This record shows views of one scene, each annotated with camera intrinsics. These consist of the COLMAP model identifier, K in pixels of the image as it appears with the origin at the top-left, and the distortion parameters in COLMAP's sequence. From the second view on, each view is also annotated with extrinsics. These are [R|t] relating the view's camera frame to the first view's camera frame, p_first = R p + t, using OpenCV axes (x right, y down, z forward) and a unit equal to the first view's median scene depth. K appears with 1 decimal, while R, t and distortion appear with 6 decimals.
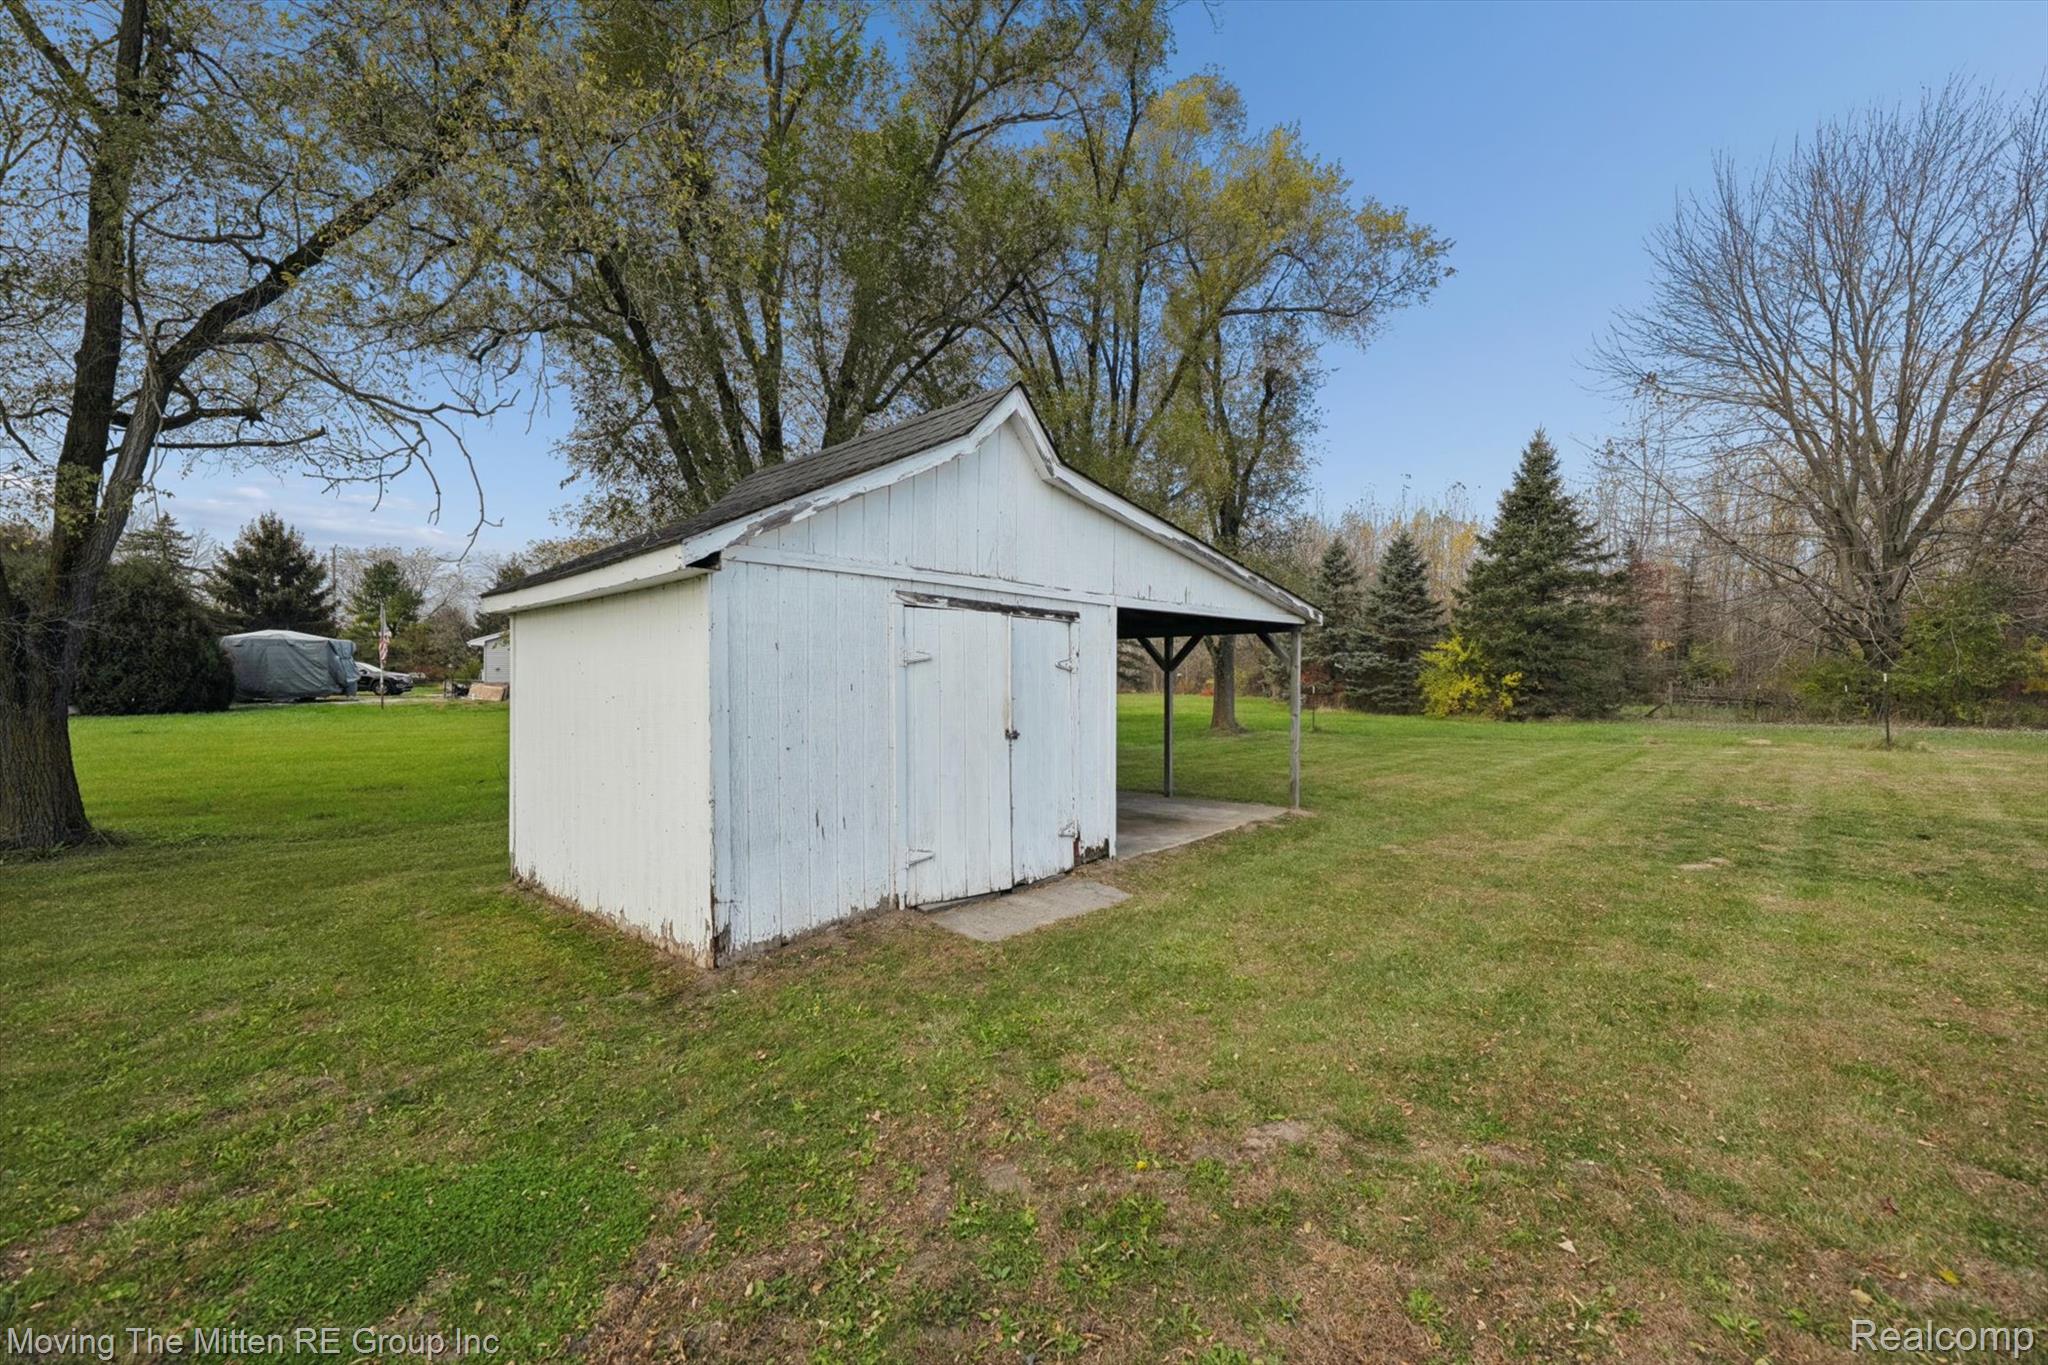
lens RADIAL K [[838.7, 0, 1020.4], [0, 838.7, 681.5], [0, 0, 1]] dist [-0.001638, -0.000793]
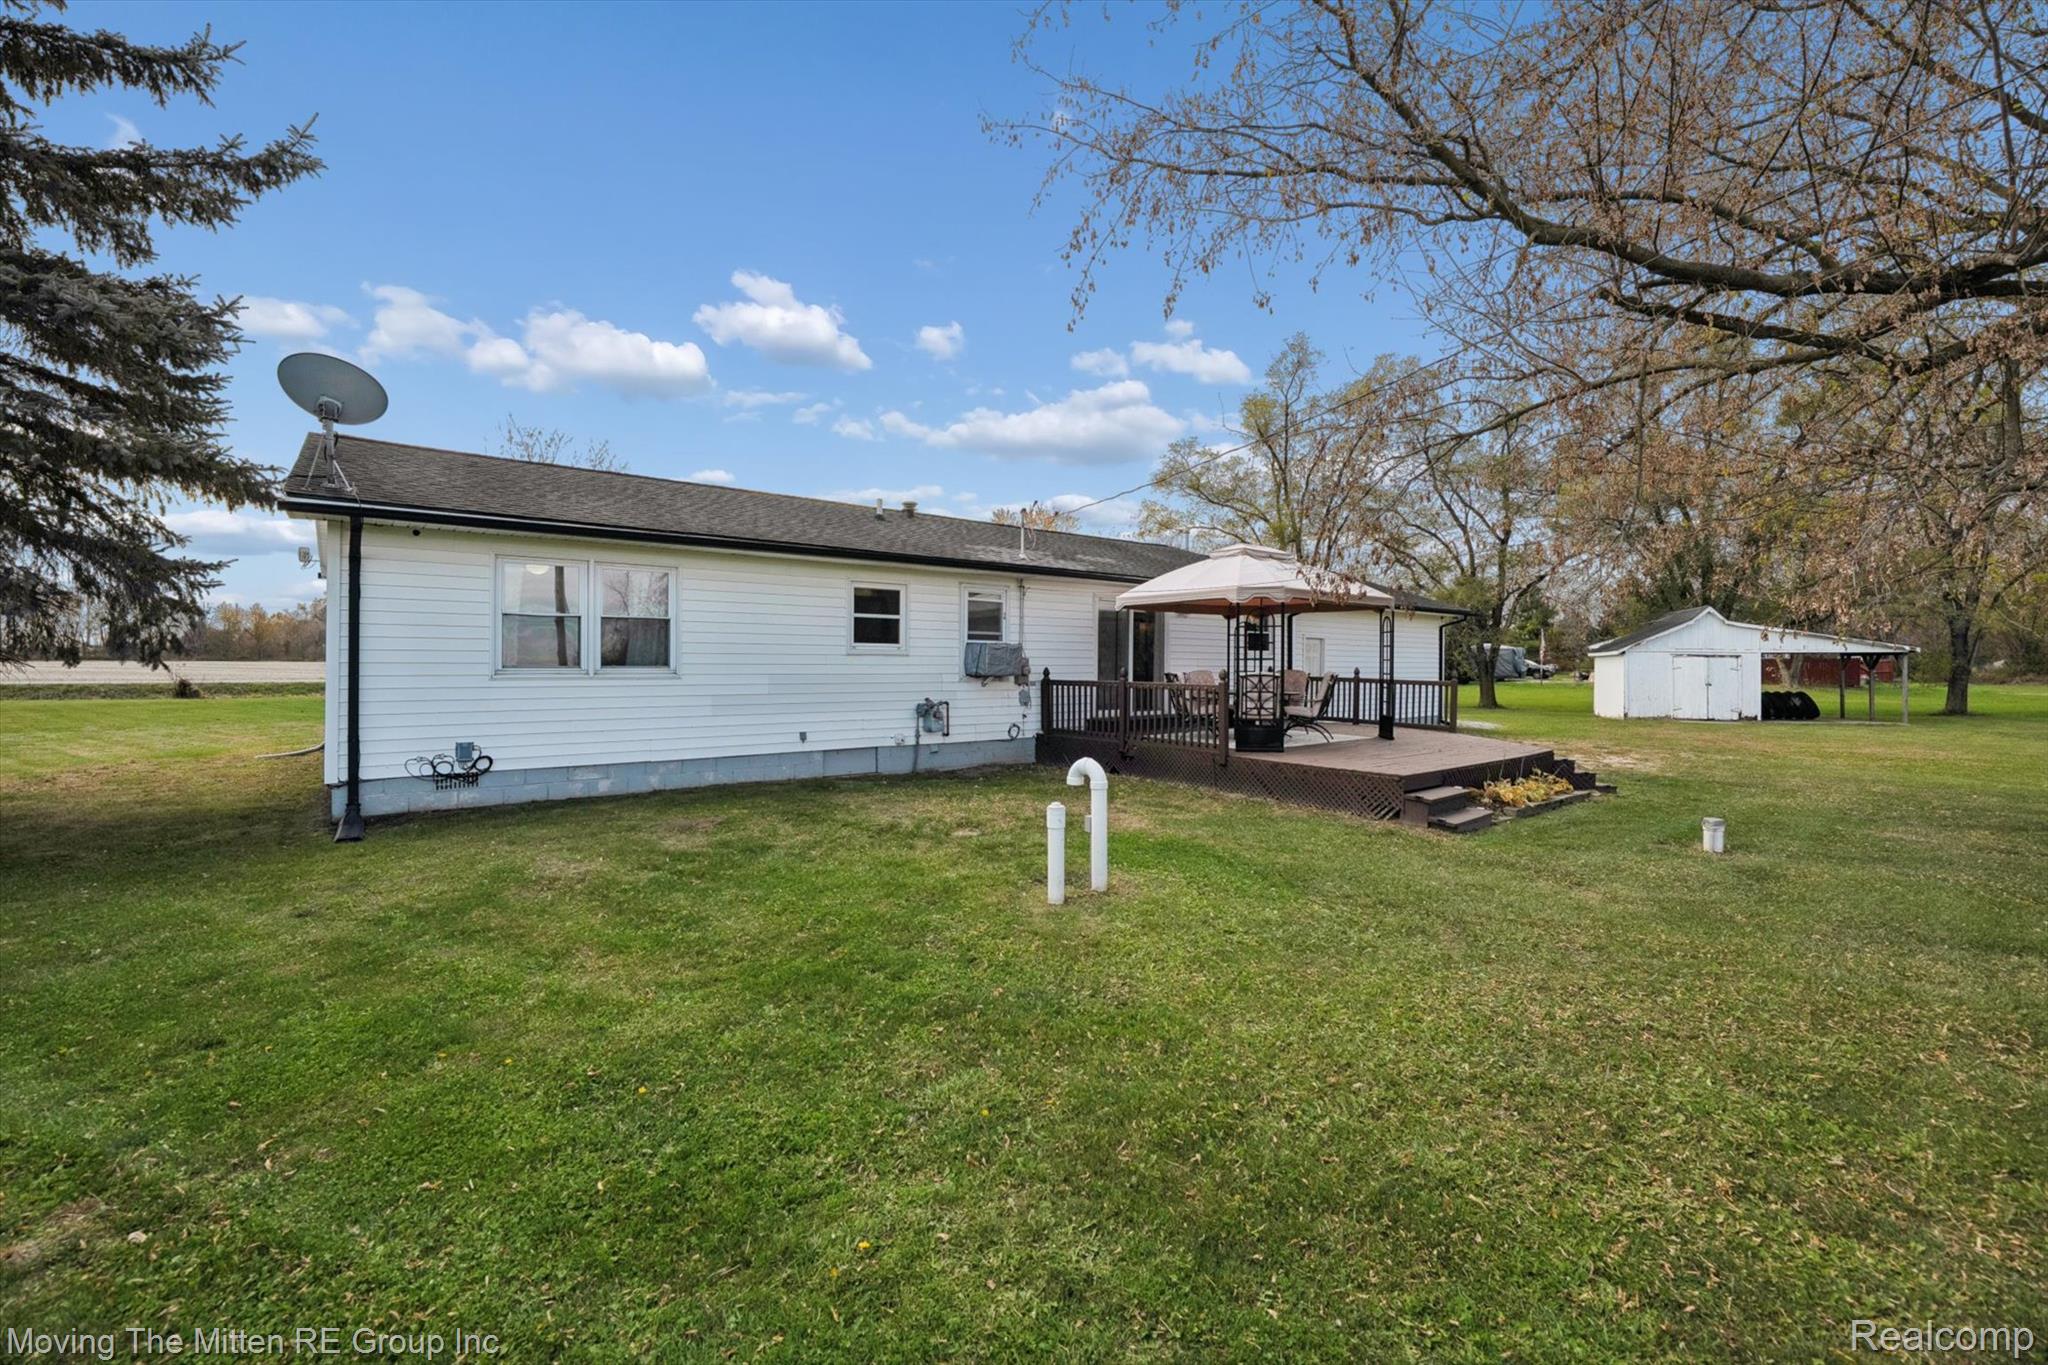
lens RADIAL K [[838.7, 0, 1022.1], [0, 838.7, 674.2], [0, 0, 1]] dist [-0.001638, -0.000793]
pose [[0.380341, 0.012729, -0.924759, 0.456607], [-0.009194, 0.999908, 0.009982, -0.000167], [0.924800, 0.004705, 0.380423, -0.680593]]
